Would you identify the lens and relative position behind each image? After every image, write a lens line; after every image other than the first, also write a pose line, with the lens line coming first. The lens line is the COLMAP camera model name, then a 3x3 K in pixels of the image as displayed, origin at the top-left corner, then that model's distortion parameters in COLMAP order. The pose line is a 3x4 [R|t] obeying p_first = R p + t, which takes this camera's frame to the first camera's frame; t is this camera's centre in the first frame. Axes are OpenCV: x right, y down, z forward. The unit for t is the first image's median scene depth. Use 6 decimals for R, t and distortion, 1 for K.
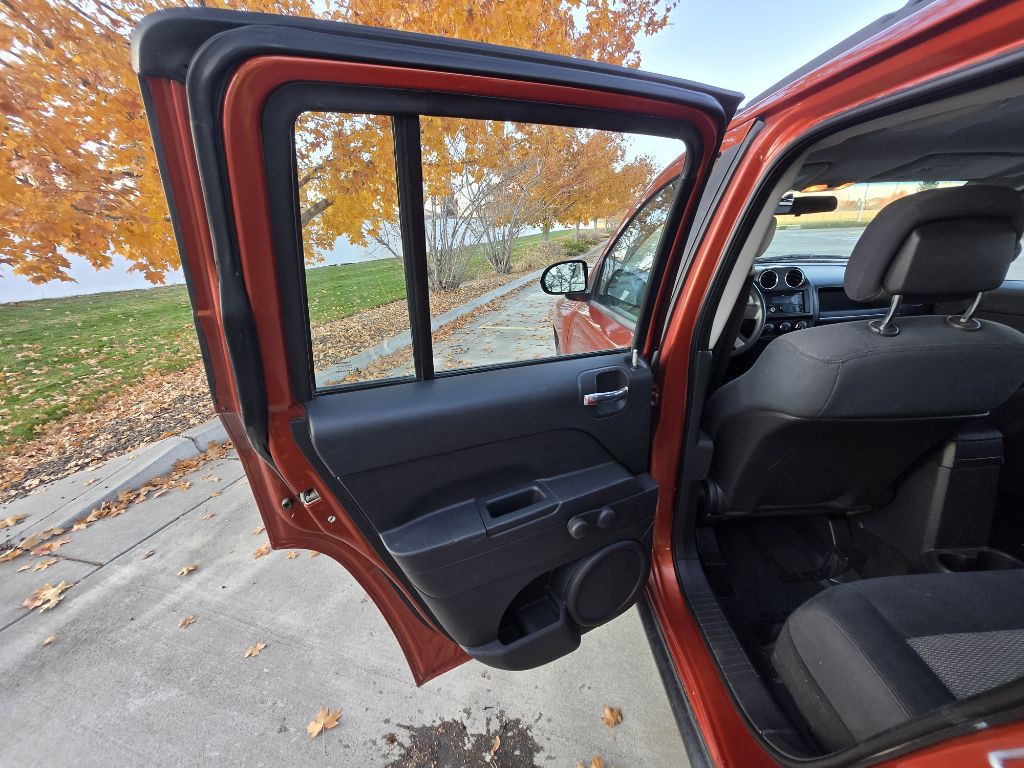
lens RADIAL K [[402.3, 0, 515.5], [0, 402.3, 386.0], [0, 0, 1]] dist [0.003463, 0.000249]
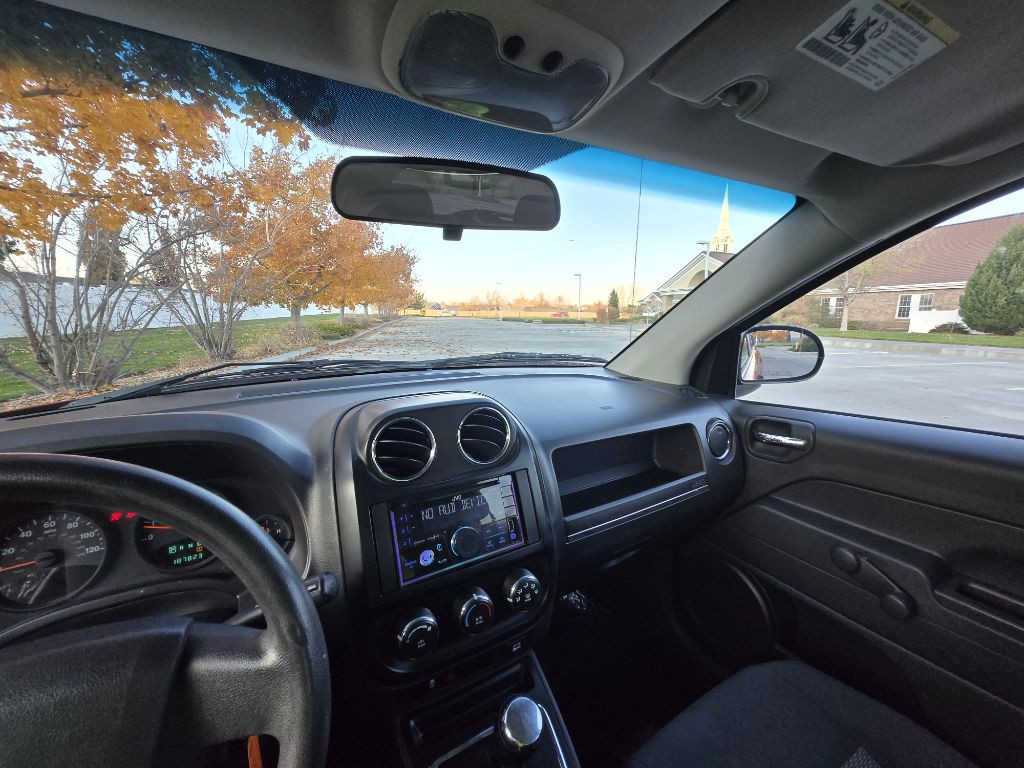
lens RADIAL K [[402.3, 0, 515.5], [0, 402.3, 386.0], [0, 0, 1]] dist [0.003463, 0.000249]
pose [[0.868189, -0.029527, 0.495355, 0.205928], [0.127951, 0.977794, -0.165971, -0.092420], [-0.479455, 0.207475, 0.852688, 0.262992]]
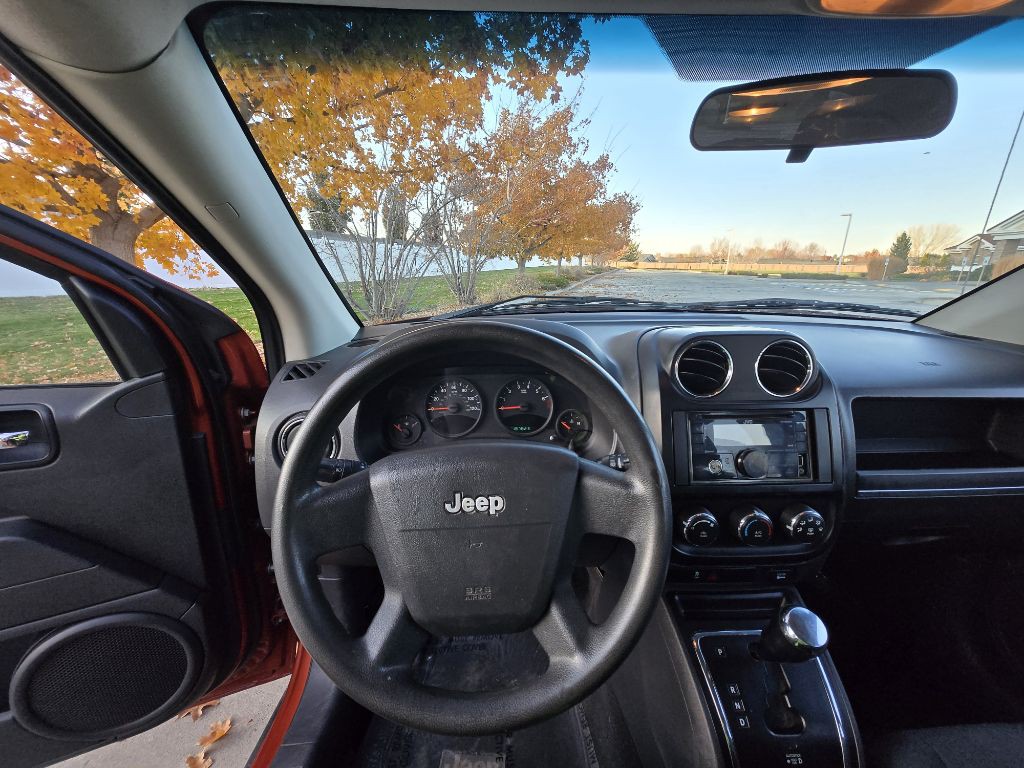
lens RADIAL K [[400.8, 0, 513.9], [0, 400.8, 387.8], [0, 0, 1]] dist [0.002117, -0.000274]
pose [[0.998058, 0.054823, 0.029564, 0.174516], [-0.052651, 0.996170, -0.069813, -0.081206], [-0.033278, 0.068121, 0.997122, 0.256774]]
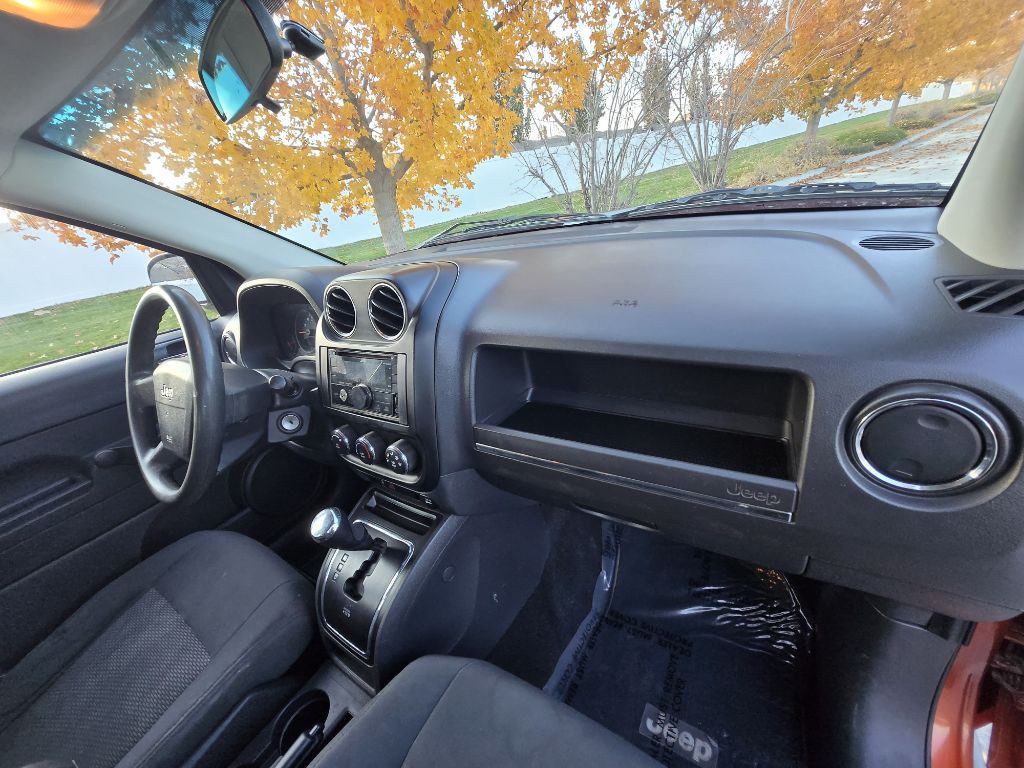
lens RADIAL K [[395.8, 0, 513.8], [0, 395.8, 391.4], [0, 0, 1]] dist [-0.002771, -0.000075]
pose [[0.828863, 0.172438, -0.532213, 0.351249], [-0.071090, 0.976065, 0.205533, -0.101968], [0.554916, -0.132524, 0.821283, 0.293277]]
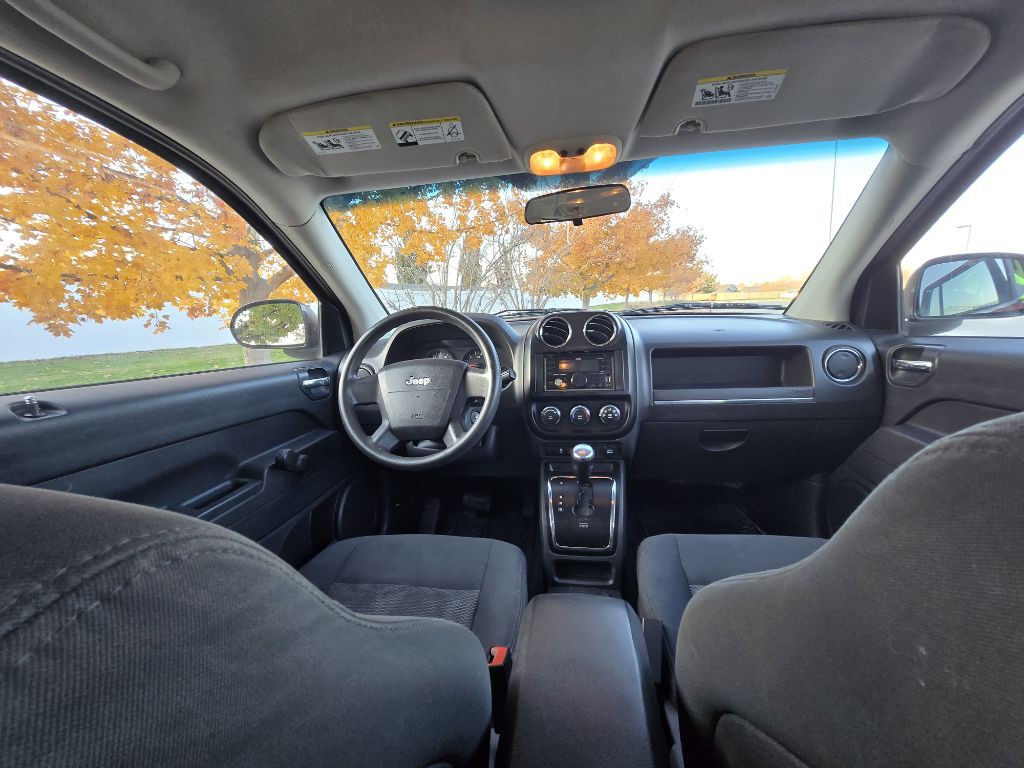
lens RADIAL K [[400.8, 0, 513.9], [0, 400.8, 387.8], [0, 0, 1]] dist [0.002117, -0.000274]
pose [[0.986932, 0.038584, -0.156451, 0.244772], [-0.063012, 0.986009, -0.154323, -0.033763], [0.148308, 0.162165, 0.975555, 0.161120]]
